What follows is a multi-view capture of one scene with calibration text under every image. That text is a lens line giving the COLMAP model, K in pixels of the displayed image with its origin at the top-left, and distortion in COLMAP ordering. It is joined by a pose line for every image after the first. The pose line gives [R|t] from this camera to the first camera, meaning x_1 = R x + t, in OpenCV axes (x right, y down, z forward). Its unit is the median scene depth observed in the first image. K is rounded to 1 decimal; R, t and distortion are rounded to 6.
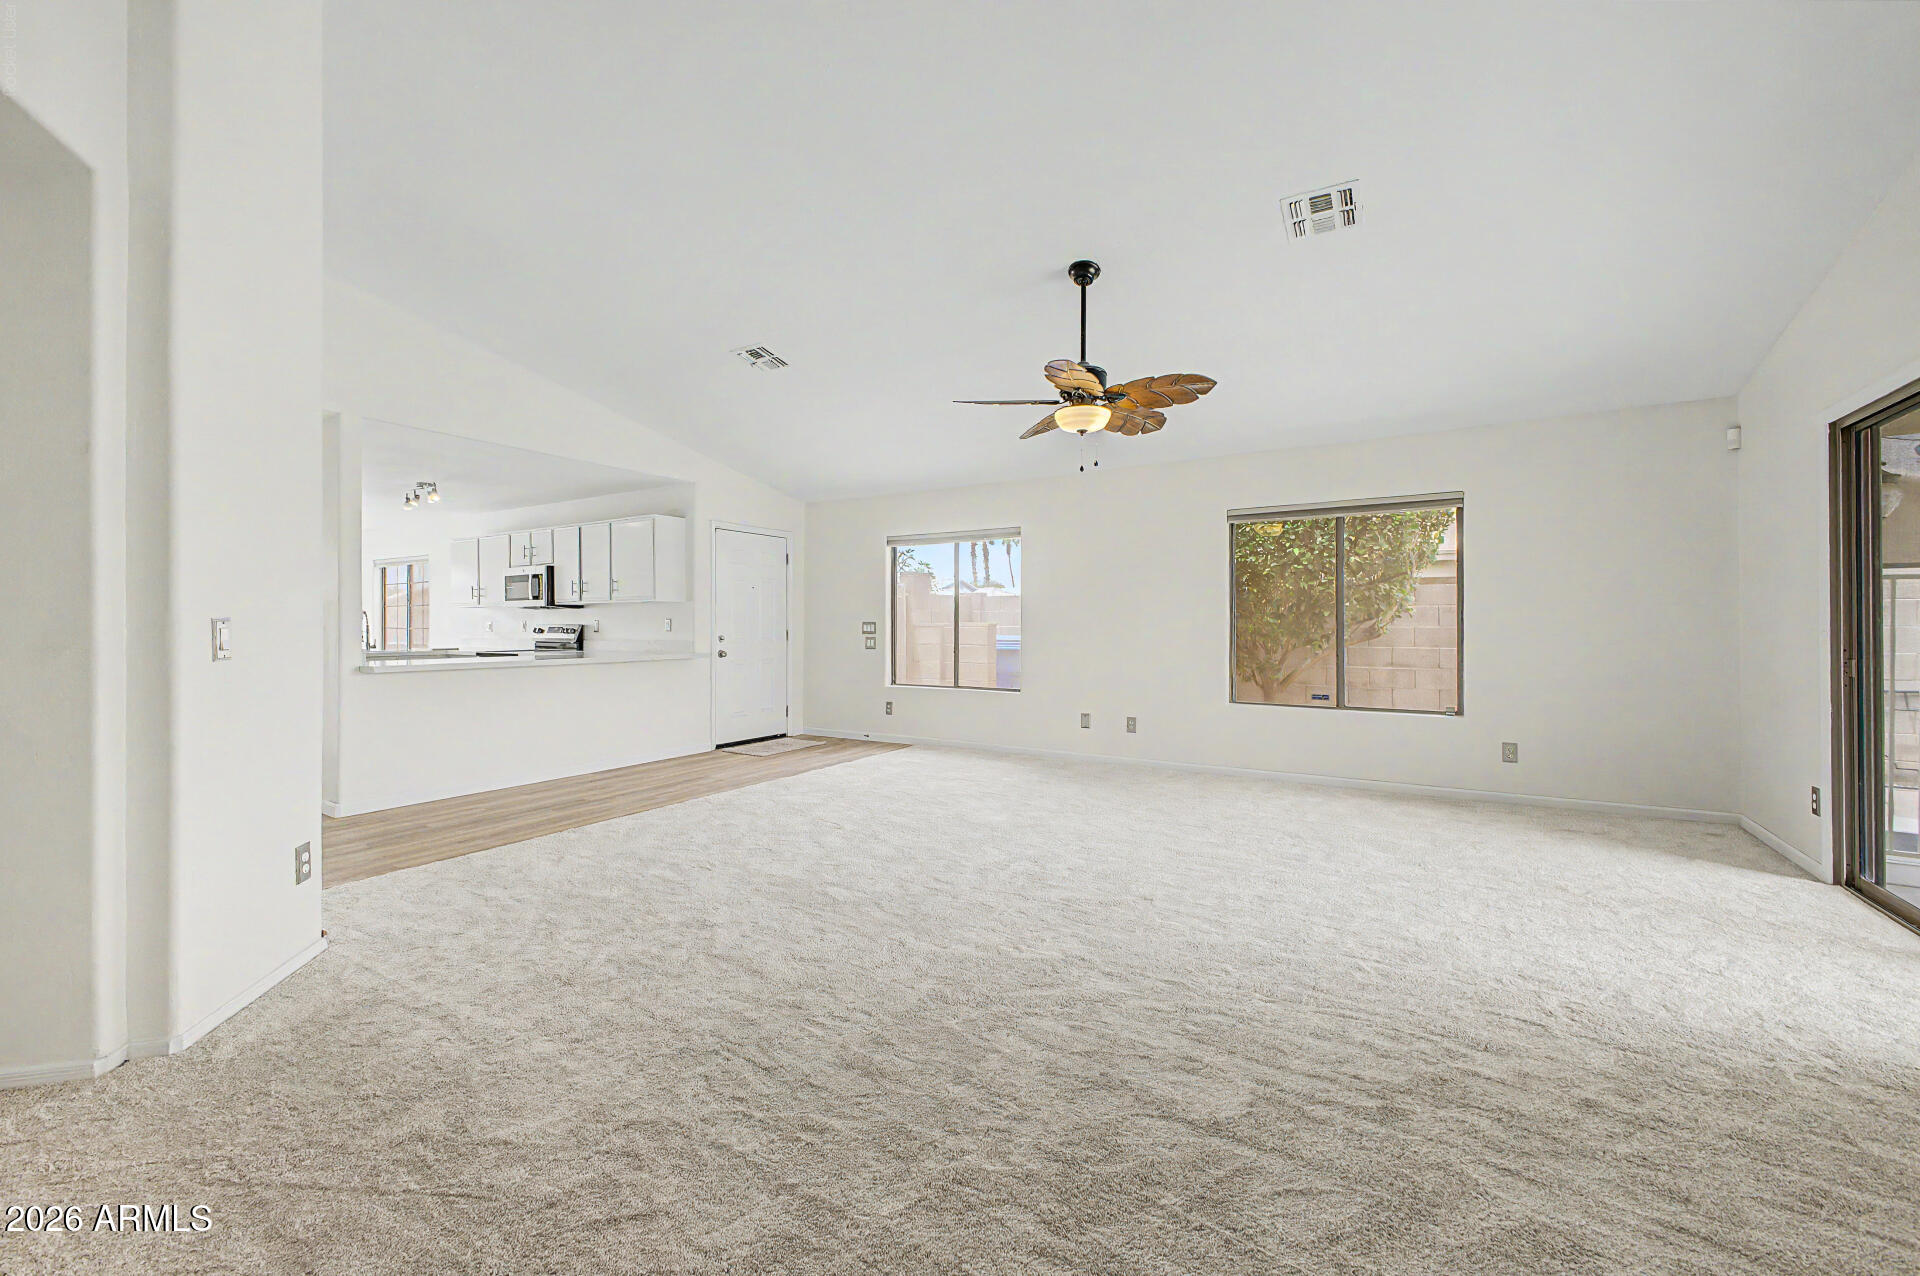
lens RADIAL K [[753.4, 0, 961.9], [0, 753.4, 624.1], [0, 0, 1]] dist [0.007517, -0.000563]
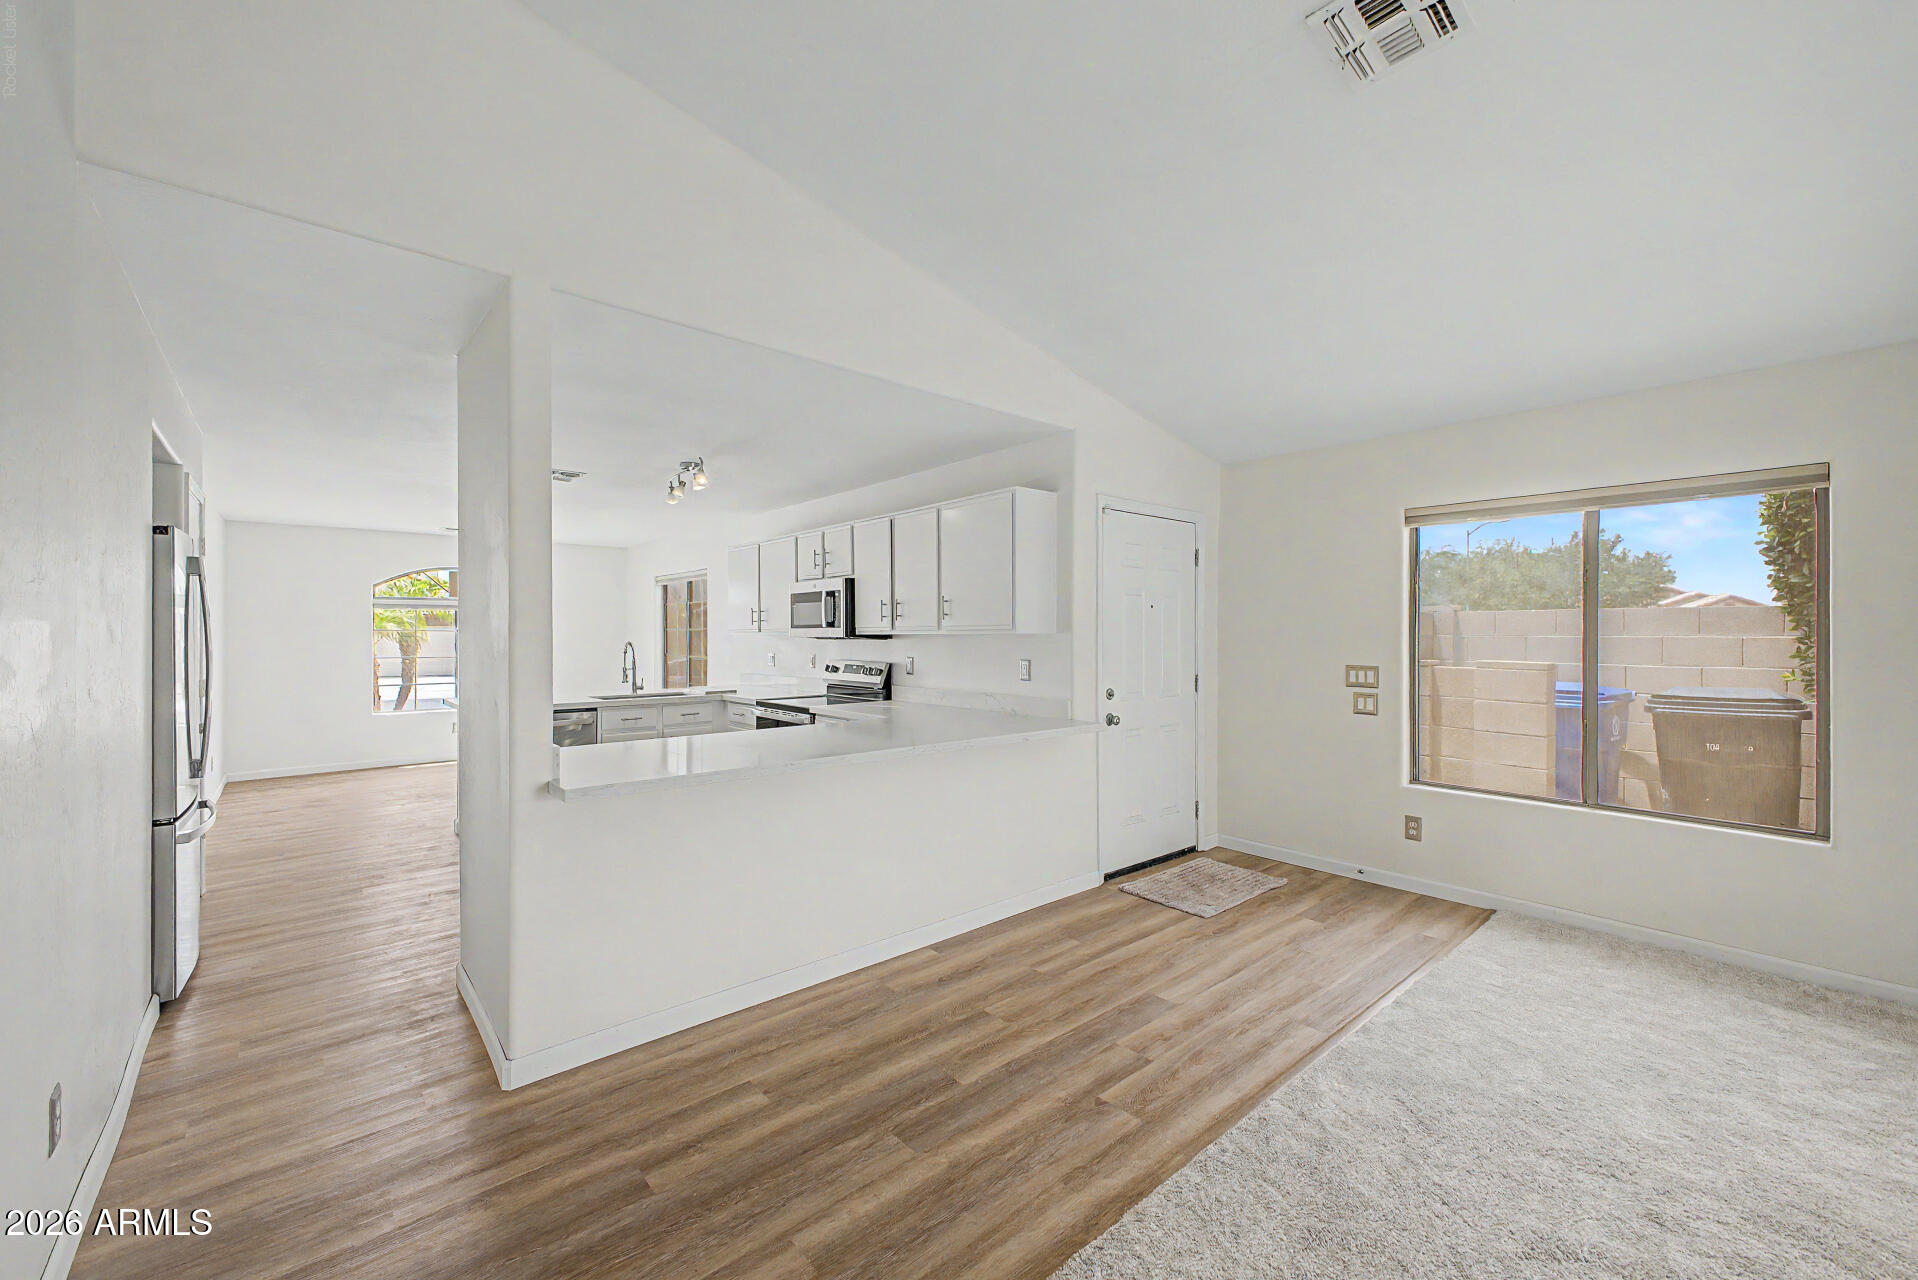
lens RADIAL K [[746.6, 0, 959.0], [0, 746.6, 640.0], [0, 0, 1]] dist [0.130912, -0.000094]
pose [[0.950199, 0.005440, -0.311596, -0.233564], [-0.004108, 0.999979, 0.004931, -0.024115], [0.311616, -0.003406, 0.950202, 0.375613]]
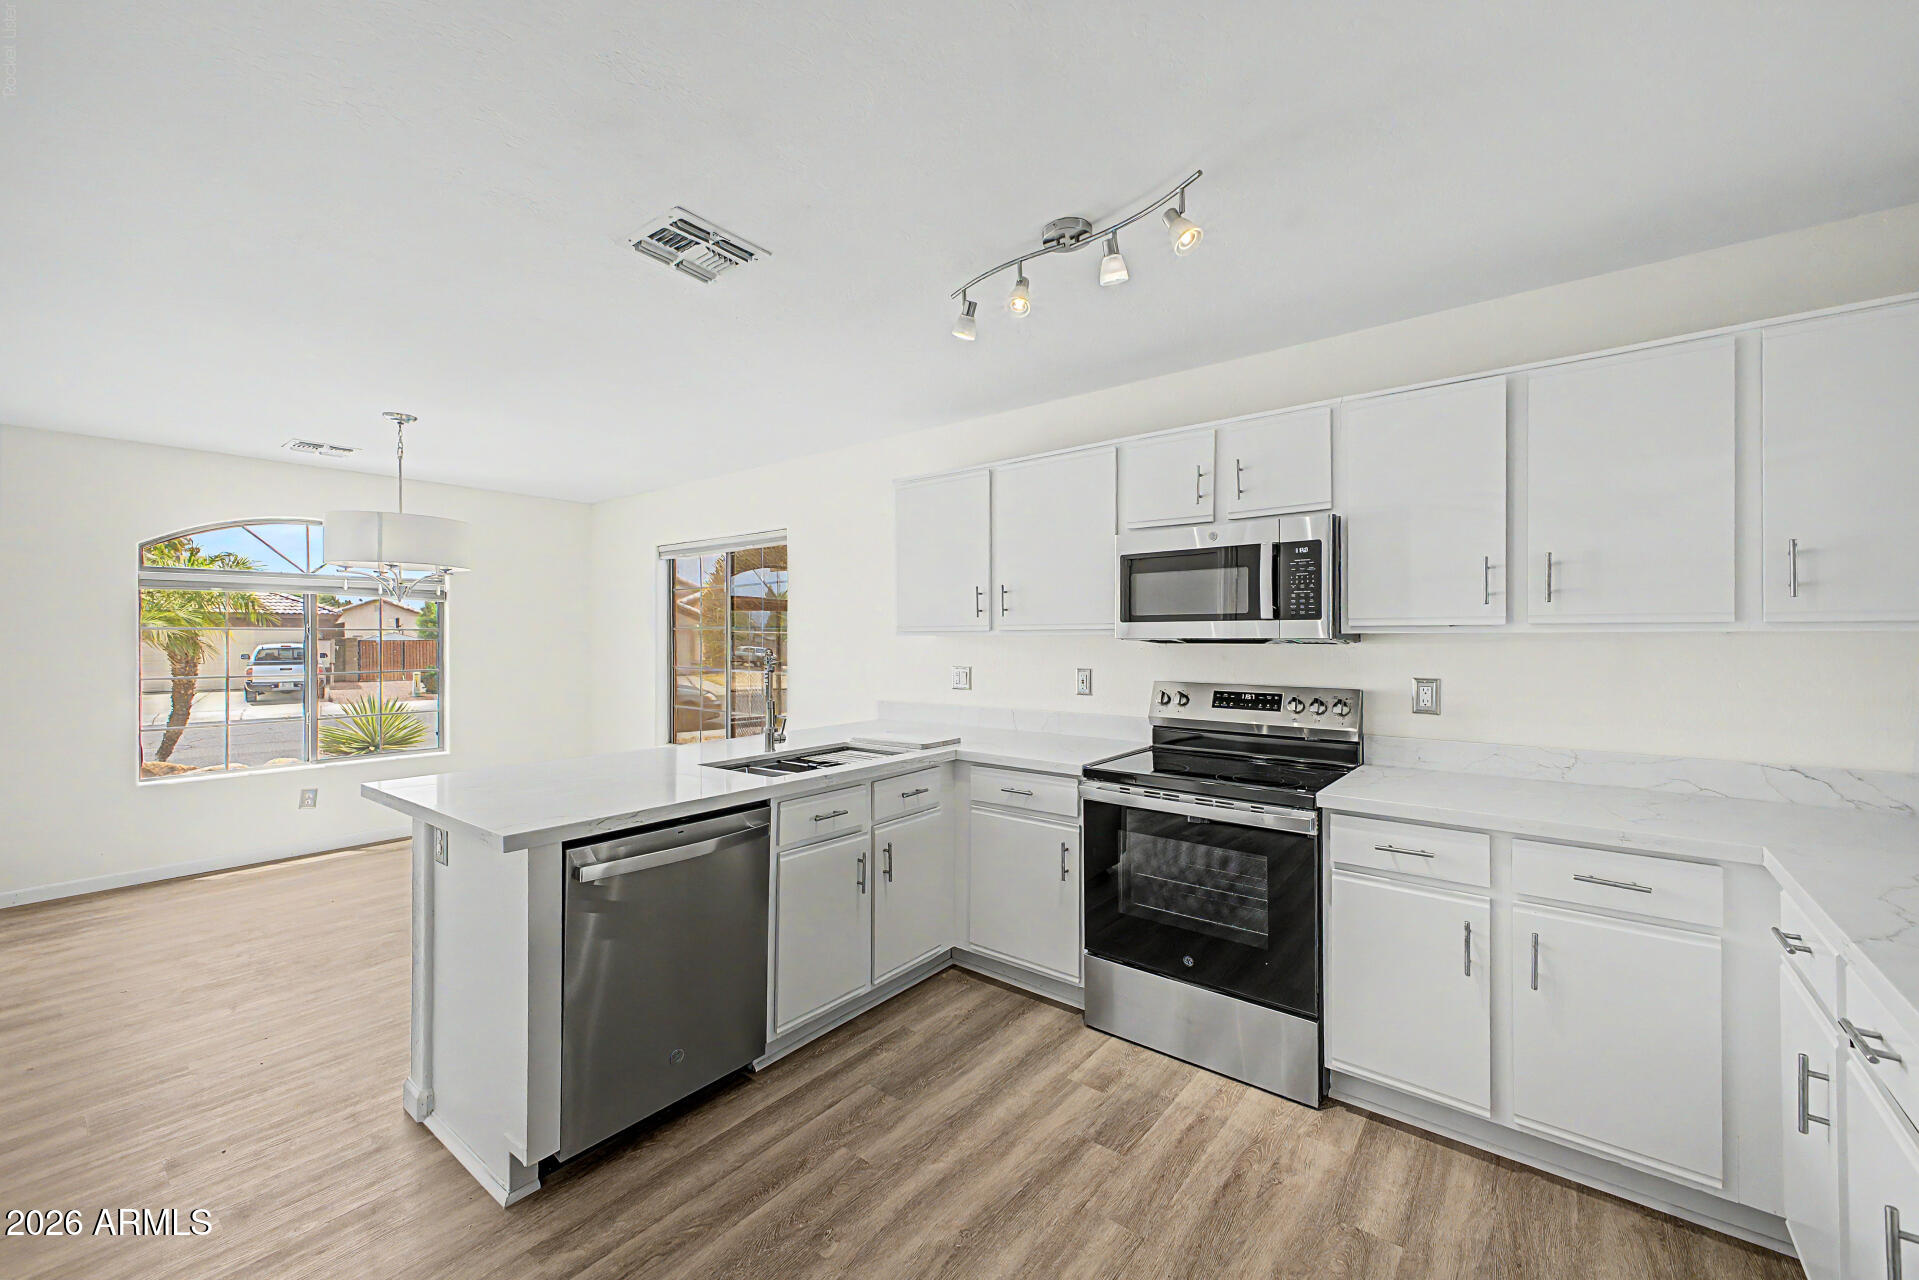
lens RADIAL K [[765.5, 0, 964.4], [0, 765.5, 633.0], [0, 0, 1]] dist [0.012181, -0.000622]
pose [[0.993034, 0.000516, -0.117824, -0.650087], [-0.001341, 0.999975, -0.006925, -0.023260], [0.117818, 0.007034, 0.993010, 0.633944]]
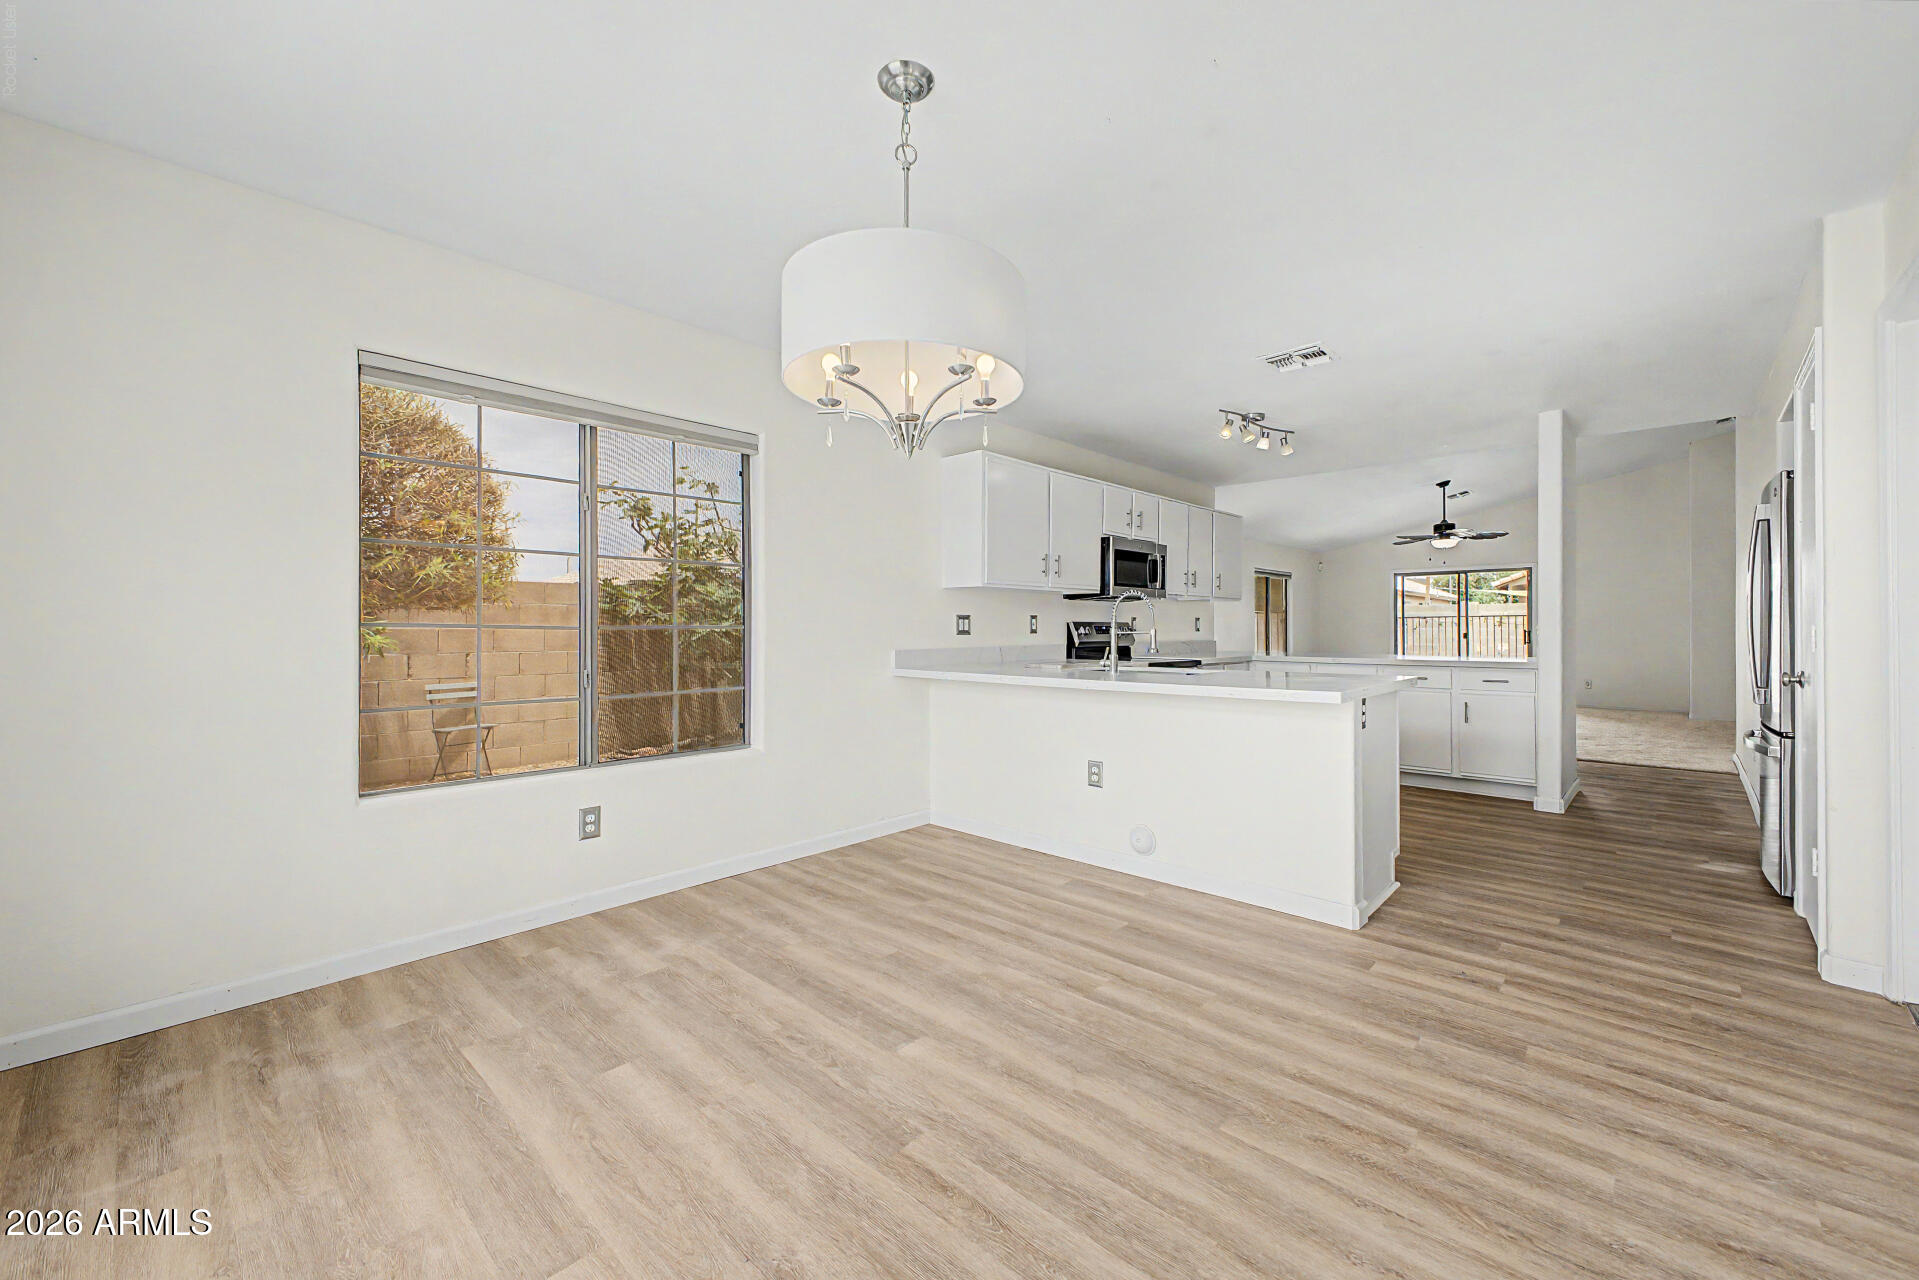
lens RADIAL K [[765.5, 0, 964.4], [0, 765.5, 633.0], [0, 0, 1]] dist [0.012181, -0.000622]
pose [[0.187151, -0.000894, 0.982331, -1.304593], [0.003245, 0.999995, 0.000292, 0.008766], [-0.982326, 0.003133, 0.187153, 1.024408]]
